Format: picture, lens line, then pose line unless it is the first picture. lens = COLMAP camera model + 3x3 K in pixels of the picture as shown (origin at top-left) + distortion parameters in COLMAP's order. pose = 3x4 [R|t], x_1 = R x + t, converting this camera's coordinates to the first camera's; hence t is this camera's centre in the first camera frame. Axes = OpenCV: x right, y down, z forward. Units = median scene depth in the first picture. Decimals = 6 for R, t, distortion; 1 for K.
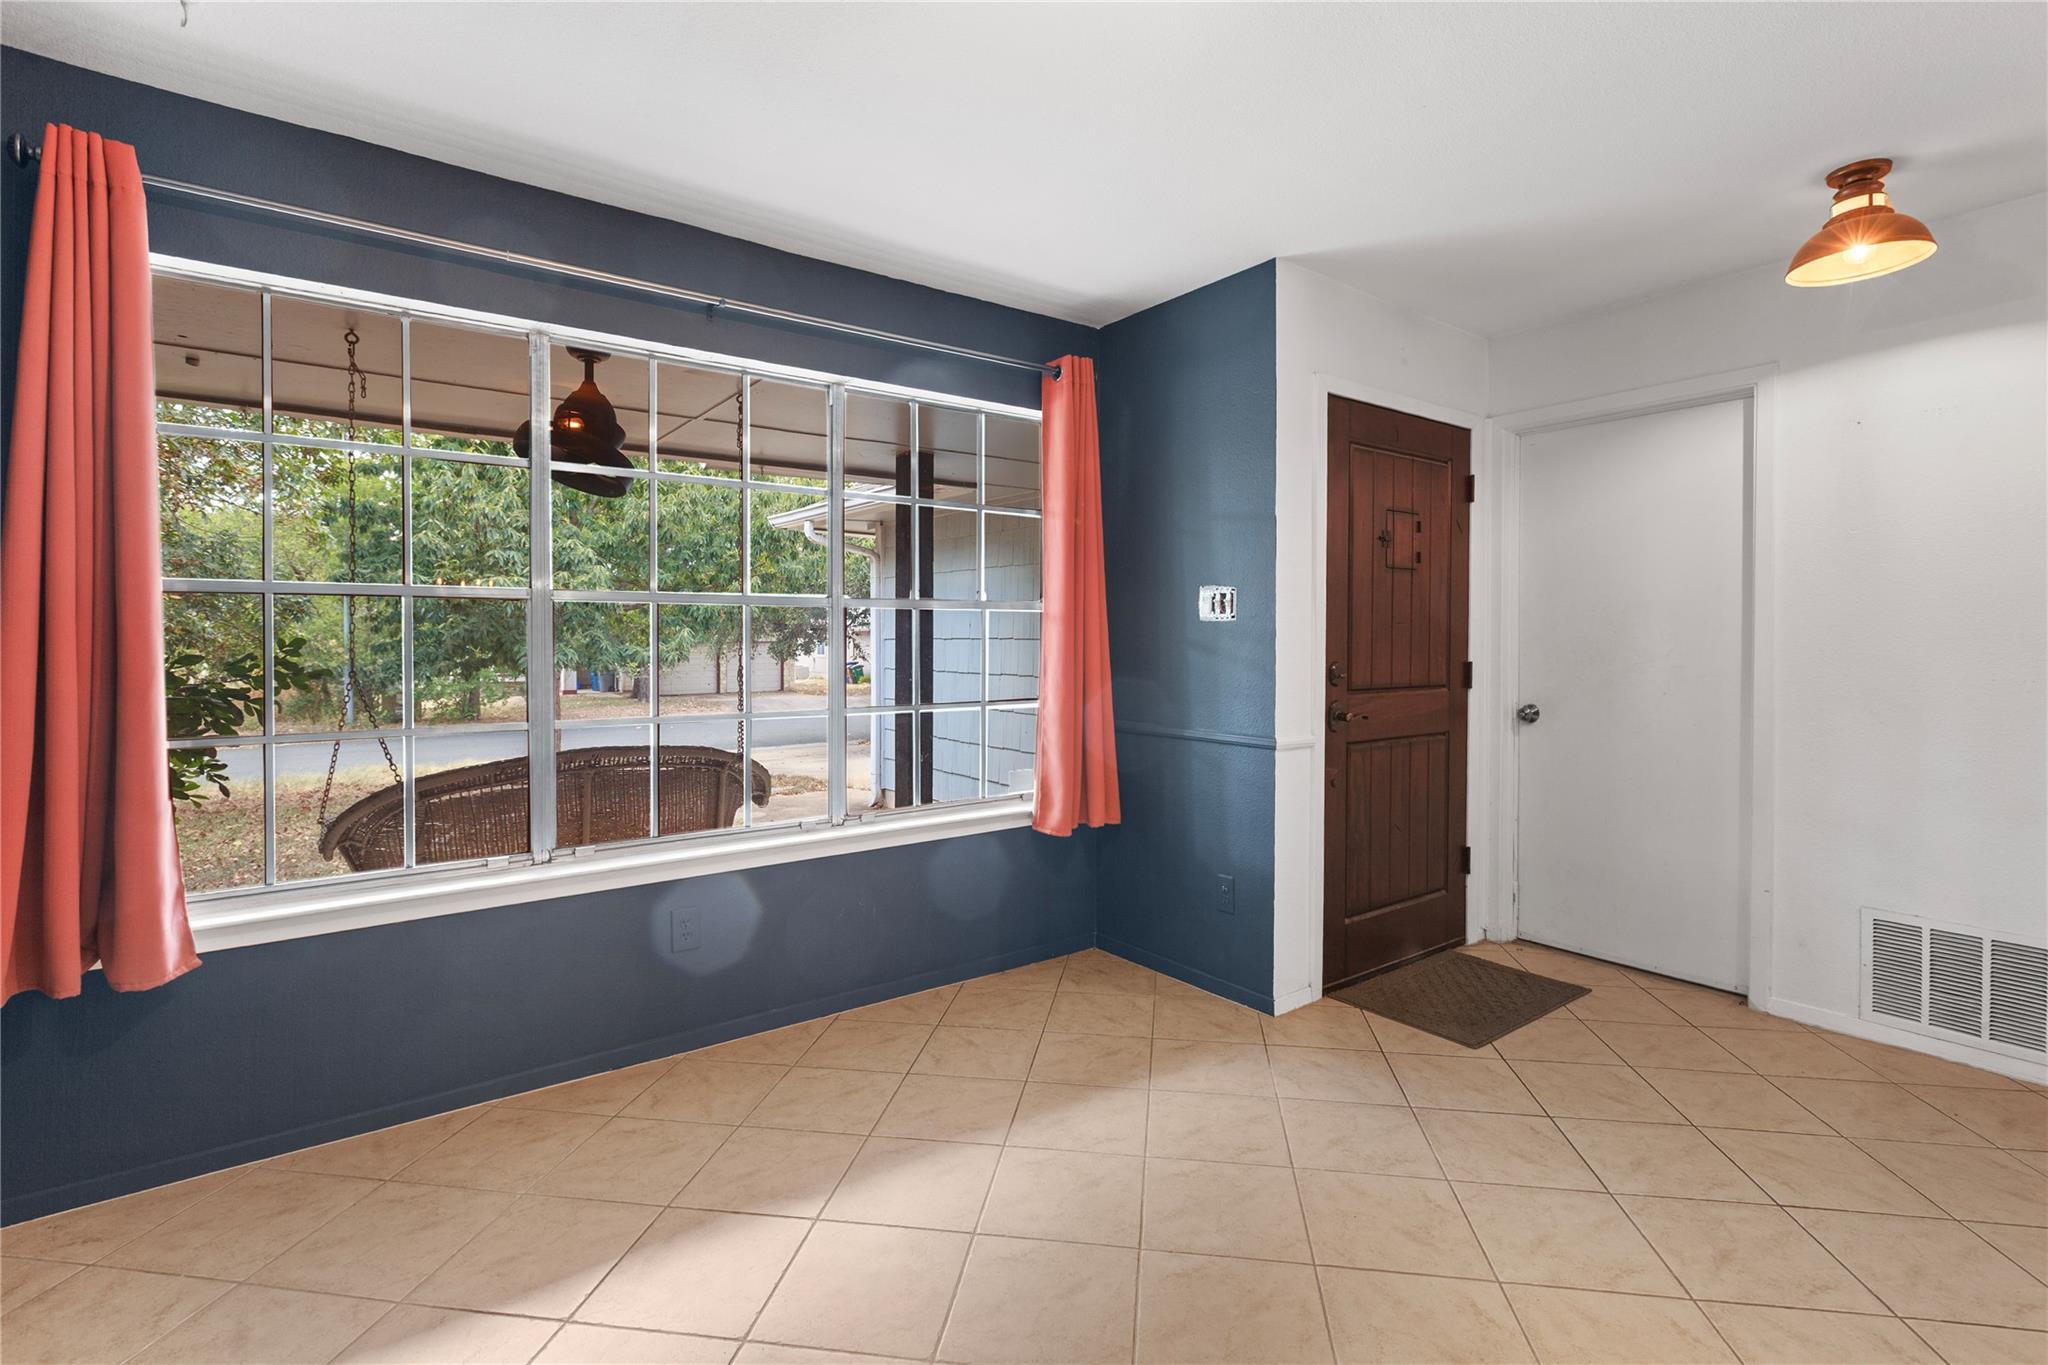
lens RADIAL K [[933.0, 0, 1024.0], [0, 933.0, 661.4], [0, 0, 1]] dist [0.000045, -0.000267]
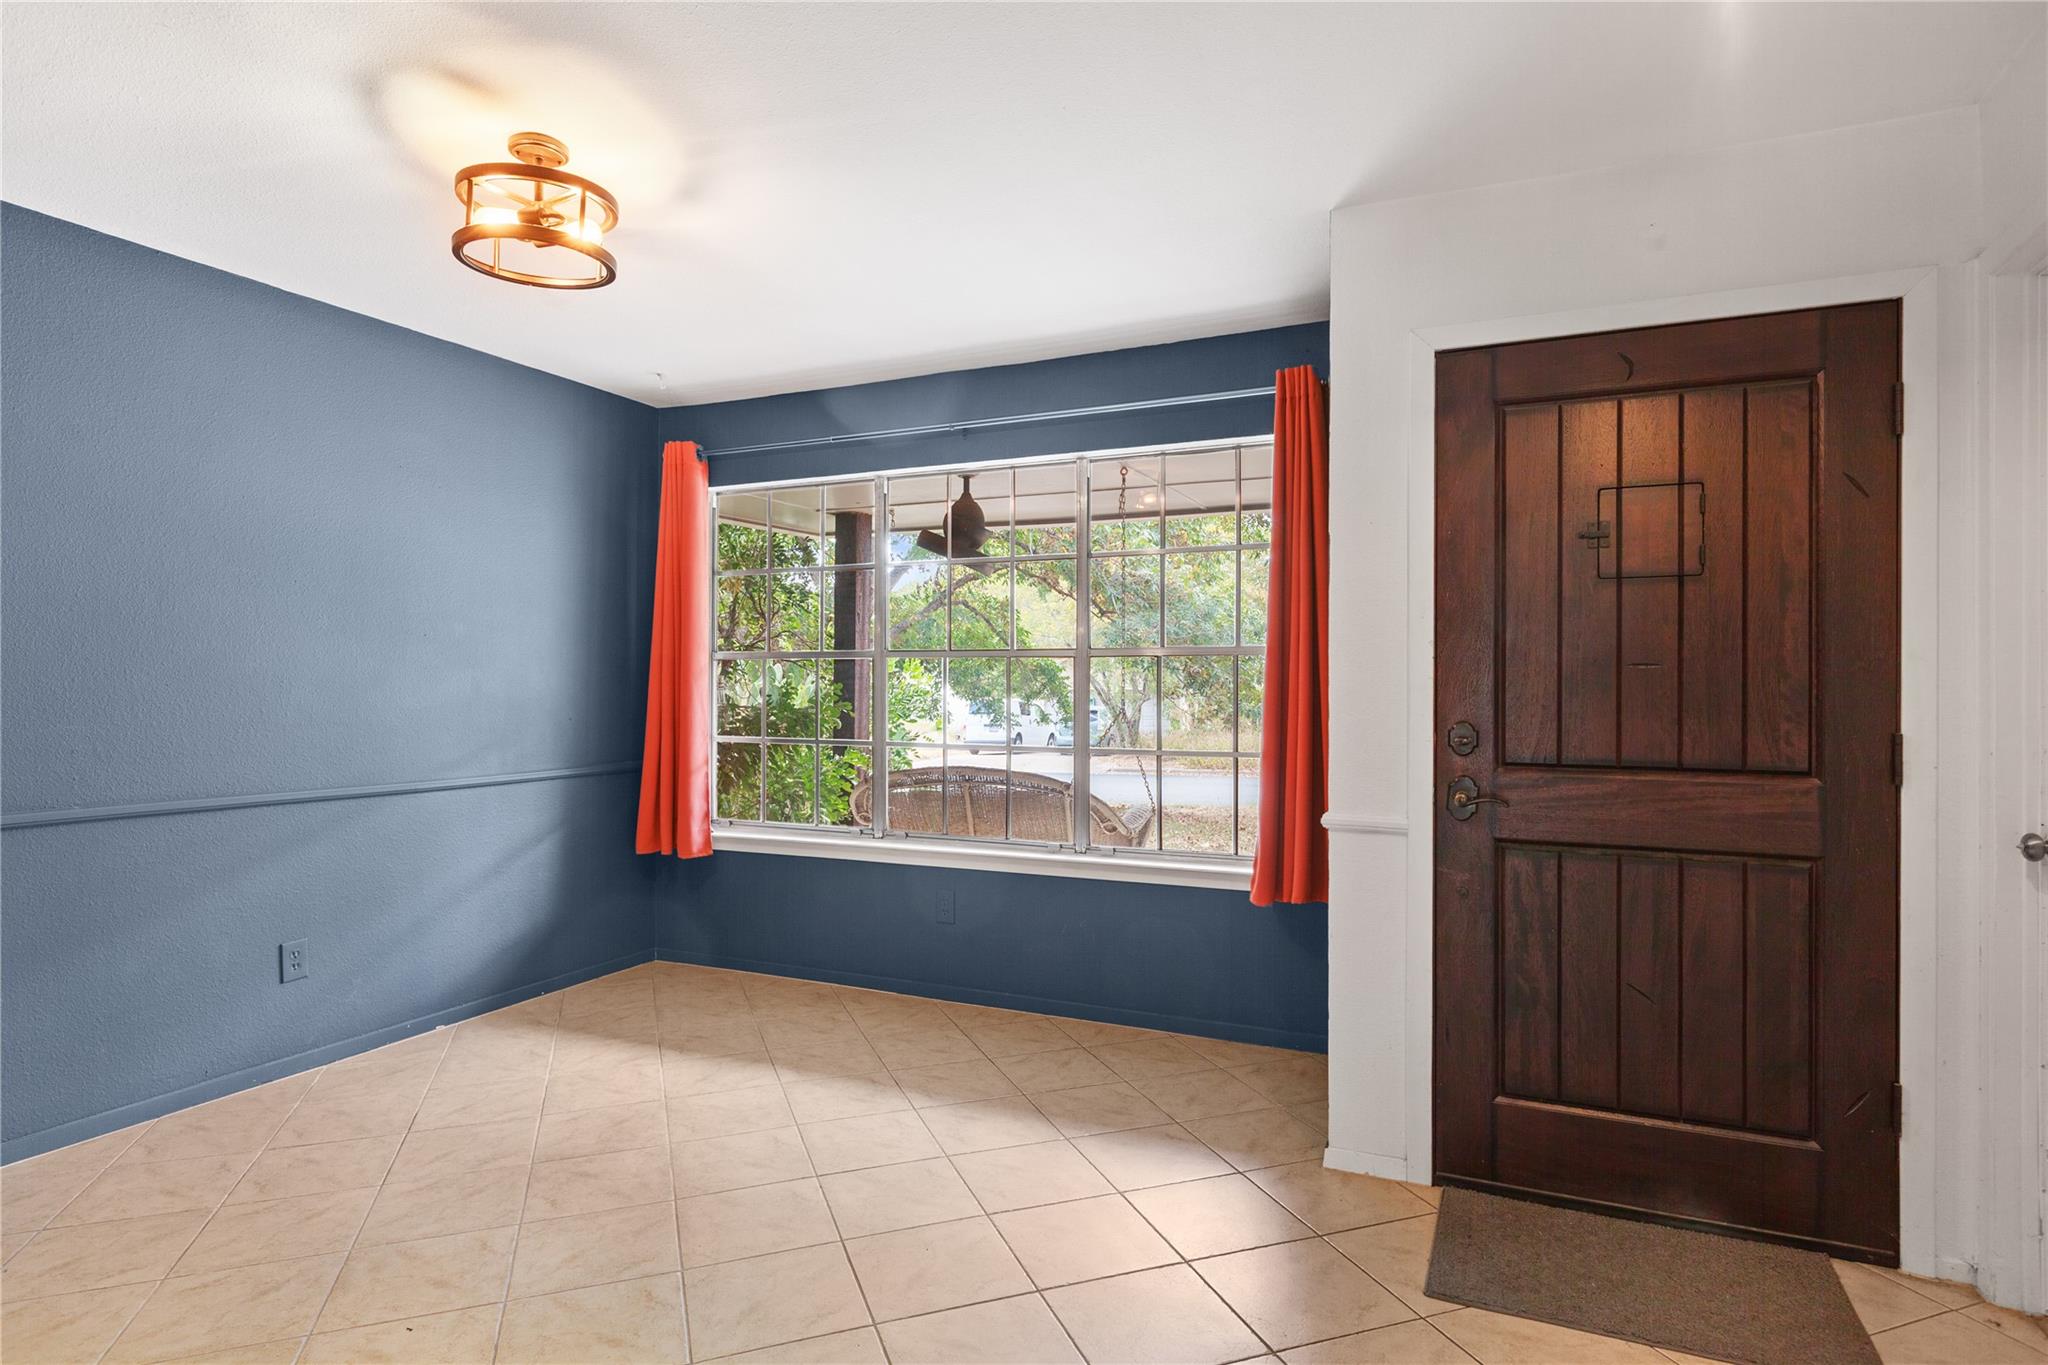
lens RADIAL K [[1128.7, 0, 1021.1], [0, 1128.7, 680.4], [0, 0, 1]] dist [-0.002759, -0.001059]
pose [[0.466503, 0.004859, -0.884506, 1.072070], [-0.016107, 0.999866, -0.003003, -0.026095], [0.884373, 0.015648, 0.466518, 0.348180]]
